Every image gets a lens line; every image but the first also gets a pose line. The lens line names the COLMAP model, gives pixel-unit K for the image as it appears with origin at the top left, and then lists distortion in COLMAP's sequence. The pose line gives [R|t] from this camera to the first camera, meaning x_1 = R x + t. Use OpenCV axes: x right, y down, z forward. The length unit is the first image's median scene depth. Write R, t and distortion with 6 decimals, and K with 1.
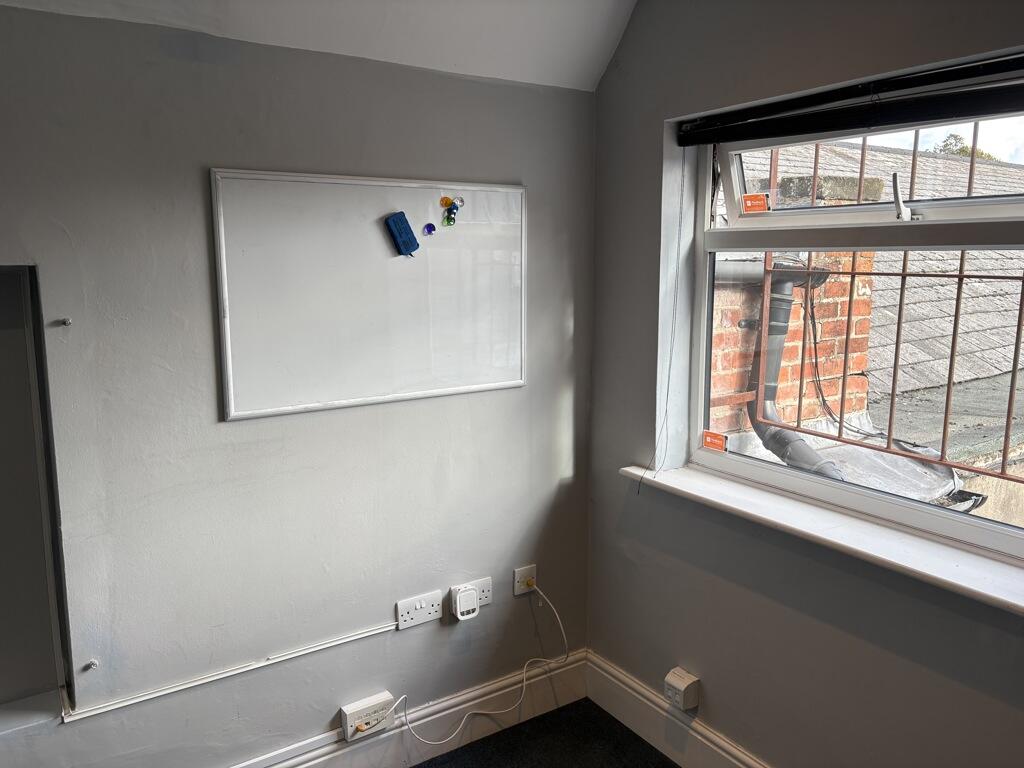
lens RADIAL K [[775.7, 0, 519.0], [0, 775.7, 380.2], [0, 0, 1]] dist [0.029433, -0.038795]
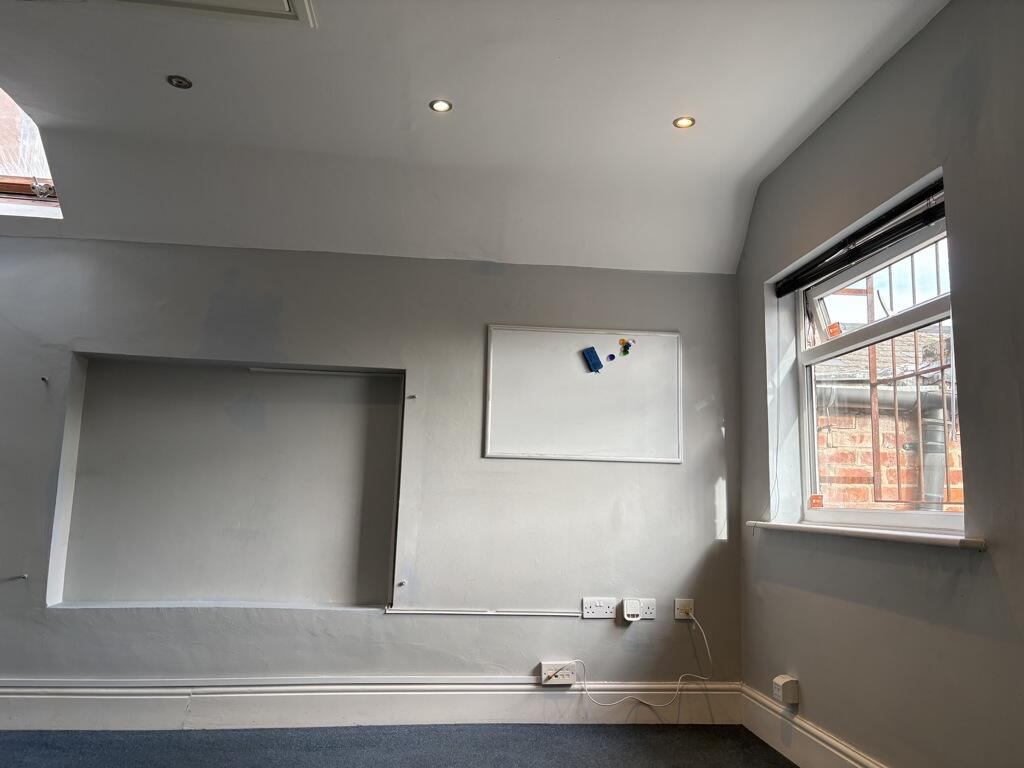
lens RADIAL K [[775.7, 0, 516.8], [0, 775.7, 377.5], [0, 0, 1]] dist [0.029433, -0.038795]
pose [[0.881755, -0.055131, -0.468475, 0.449171], [-0.098000, 0.950066, -0.296260, 0.333520], [0.461416, 0.307139, 0.832323, -0.429869]]
